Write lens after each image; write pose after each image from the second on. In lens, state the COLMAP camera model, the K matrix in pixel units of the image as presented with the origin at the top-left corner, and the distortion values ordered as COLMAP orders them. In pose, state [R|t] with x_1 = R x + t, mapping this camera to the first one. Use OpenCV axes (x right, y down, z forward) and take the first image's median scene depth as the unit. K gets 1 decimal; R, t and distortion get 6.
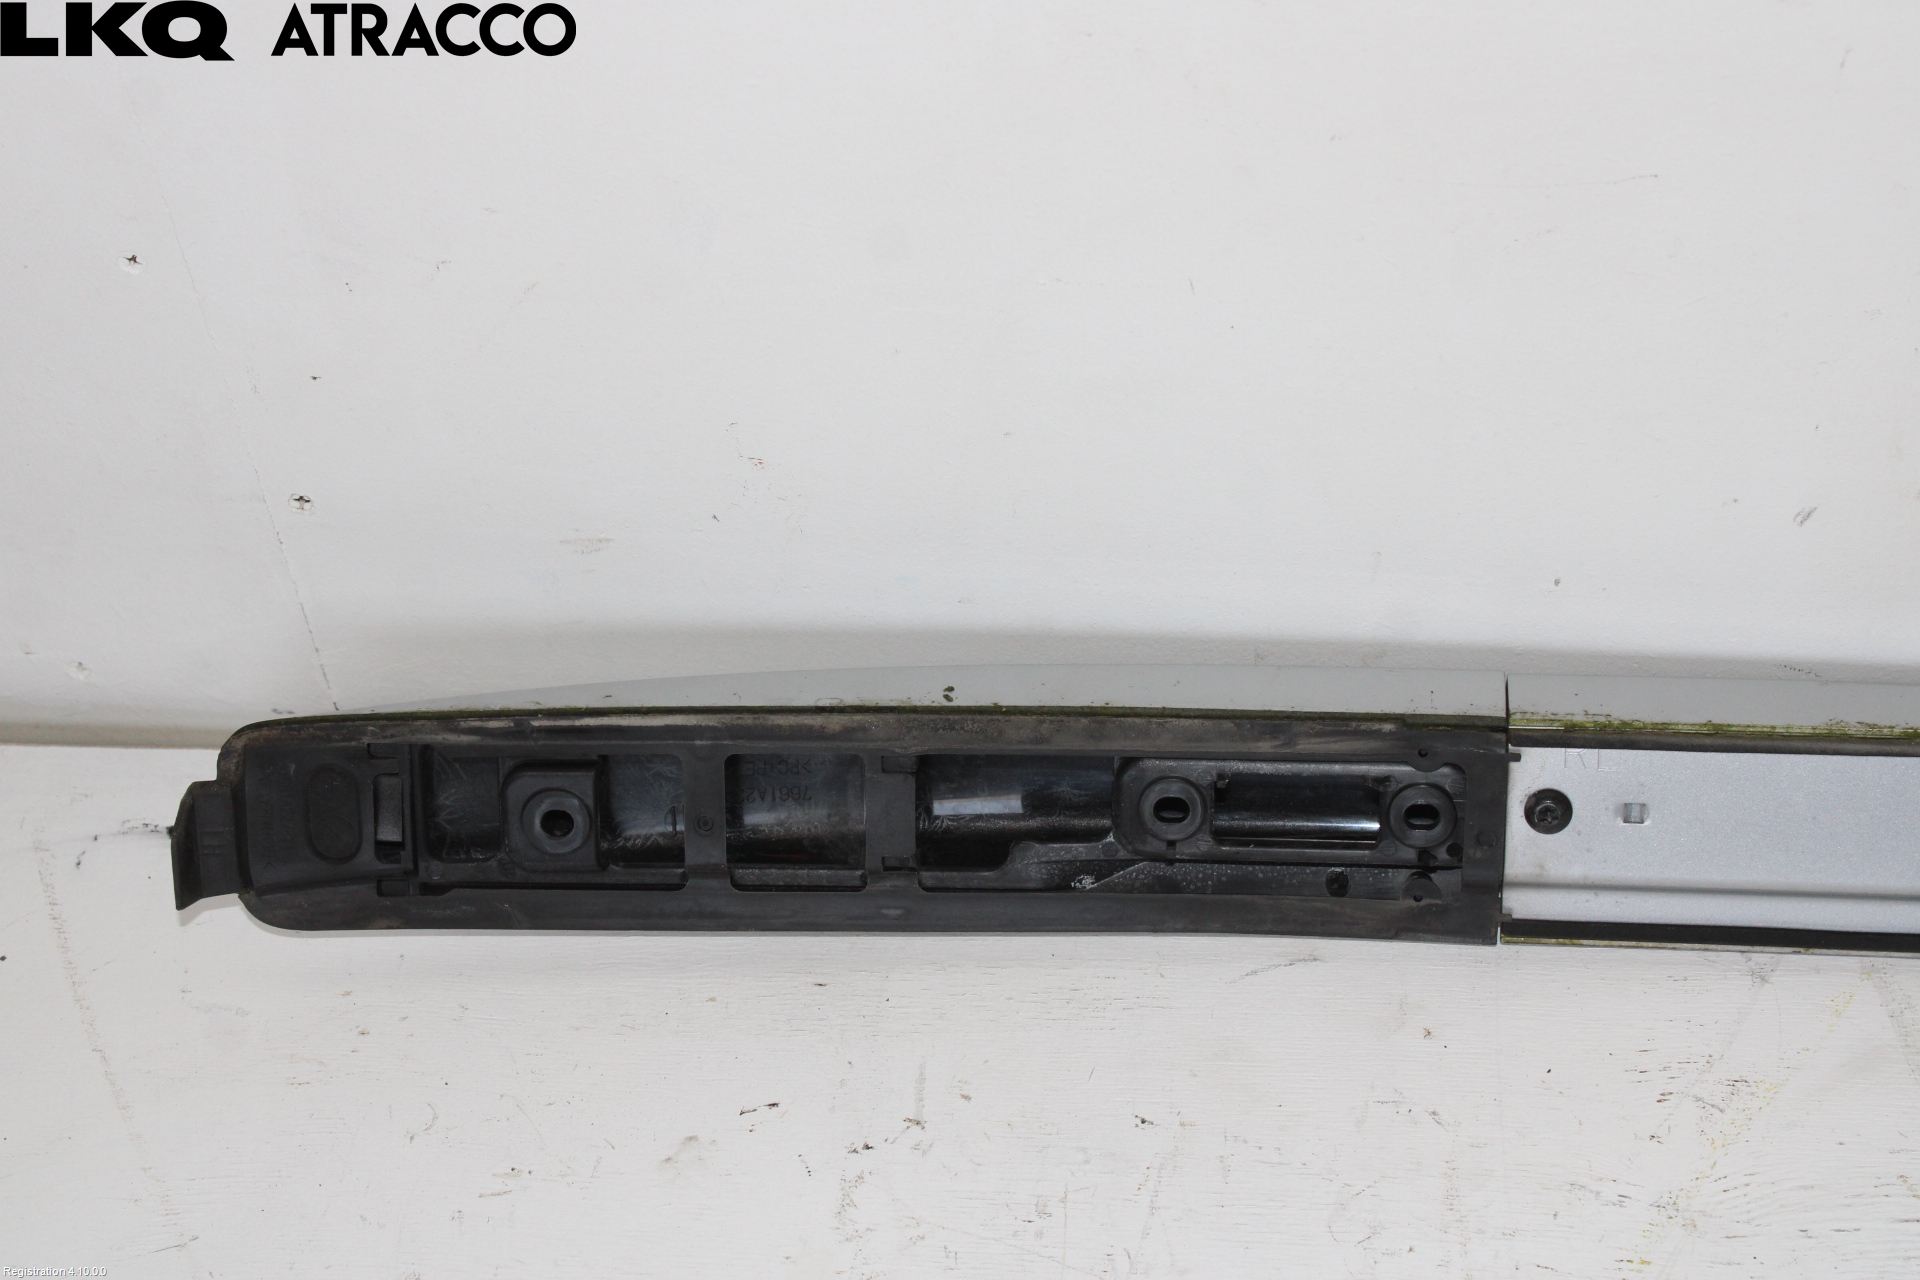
lens RADIAL K [[3696.0, 0, 954.3], [0, 3696.0, 642.9], [0, 0, 1]] dist [0.000298, 0.000000]
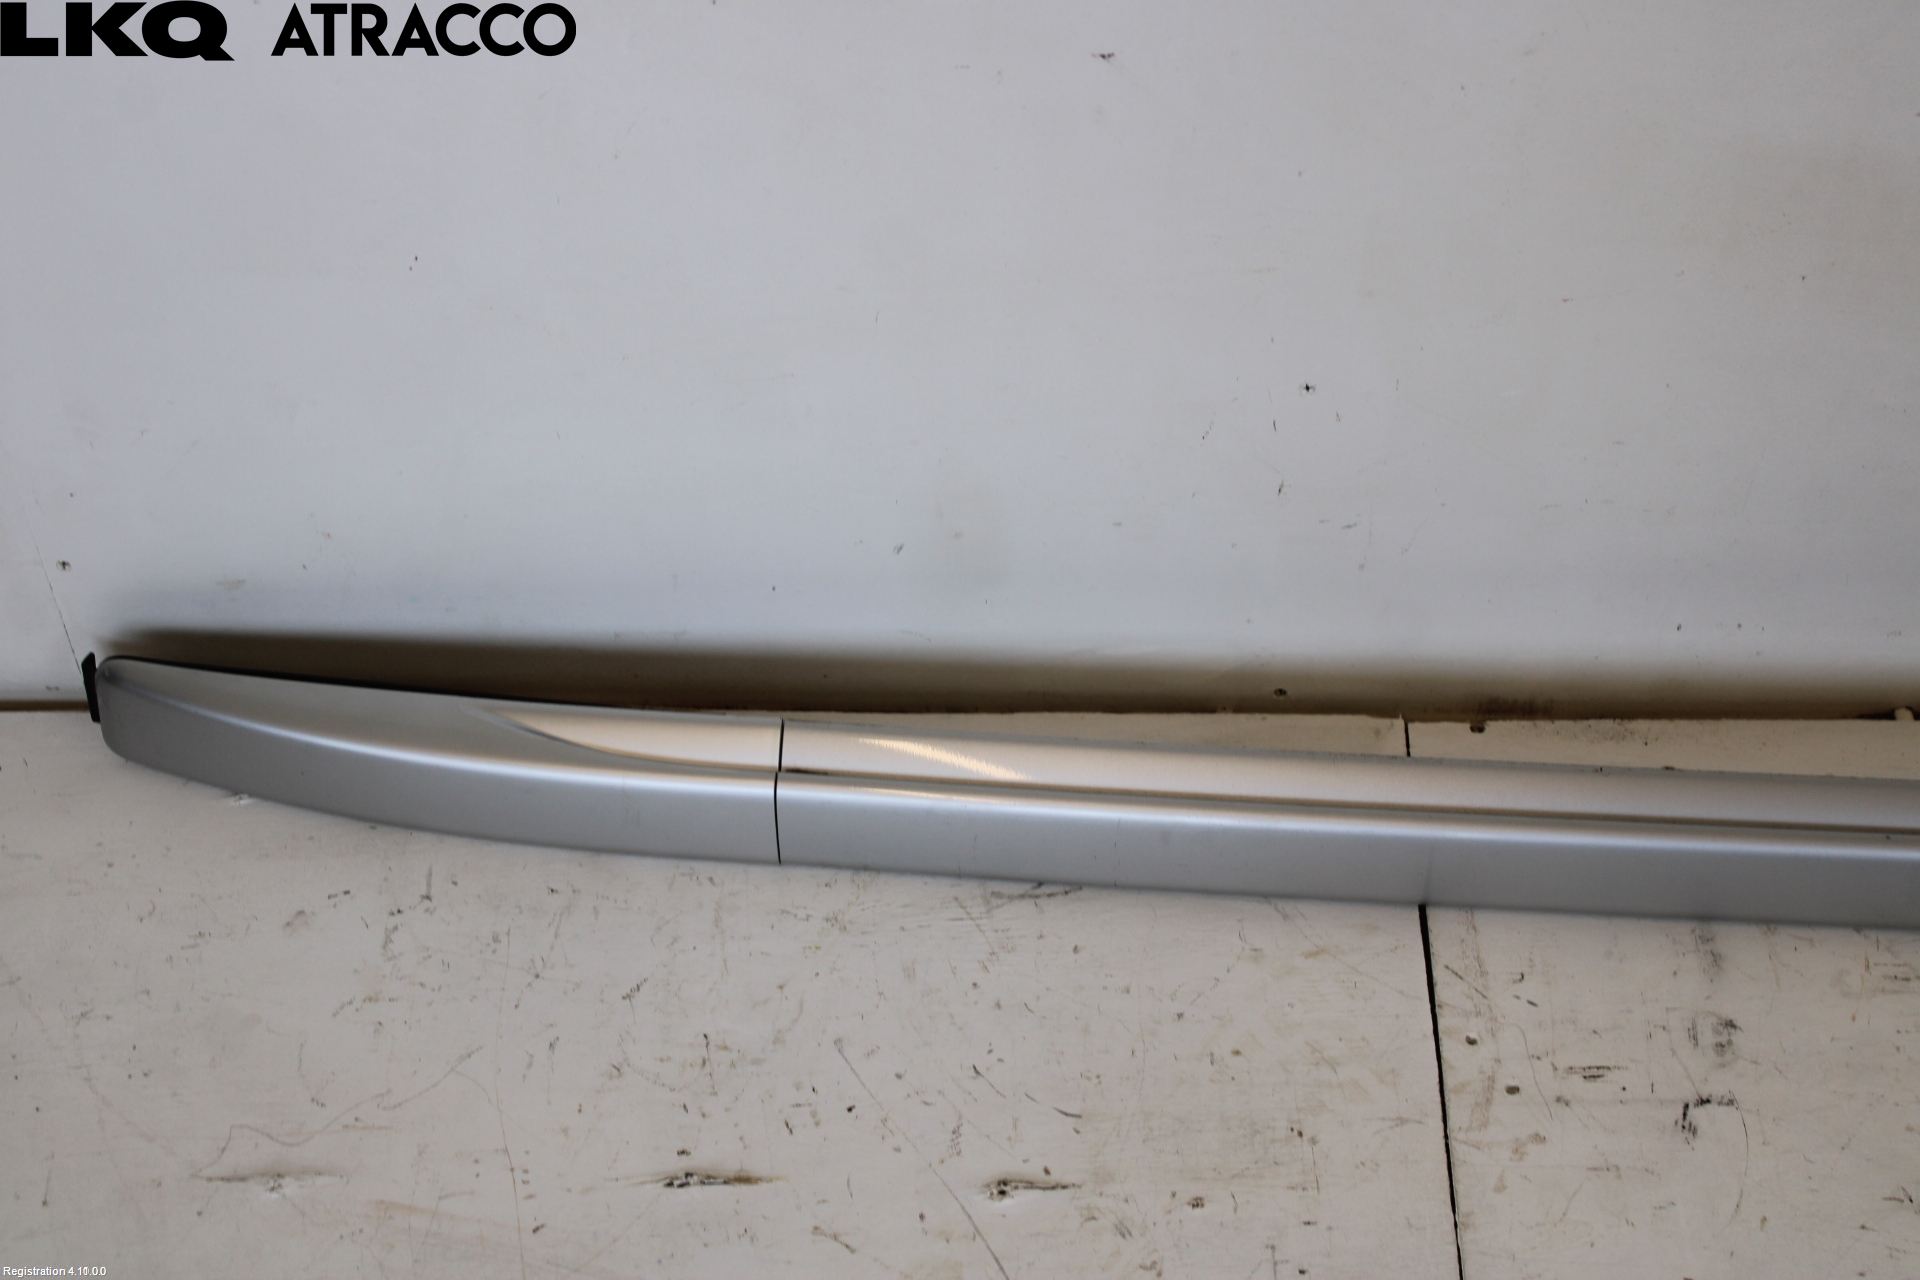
lens RADIAL K [[3059.3, 0, 971.0], [0, 3059.3, 636.4], [0, 0, 1]] dist [-0.027164, 0.000000]
pose [[0.990351, -0.031283, 0.135005, 0.056442], [0.032809, 0.999420, -0.009095, 0.024828], [-0.134642, 0.013437, 0.990803, -0.527845]]
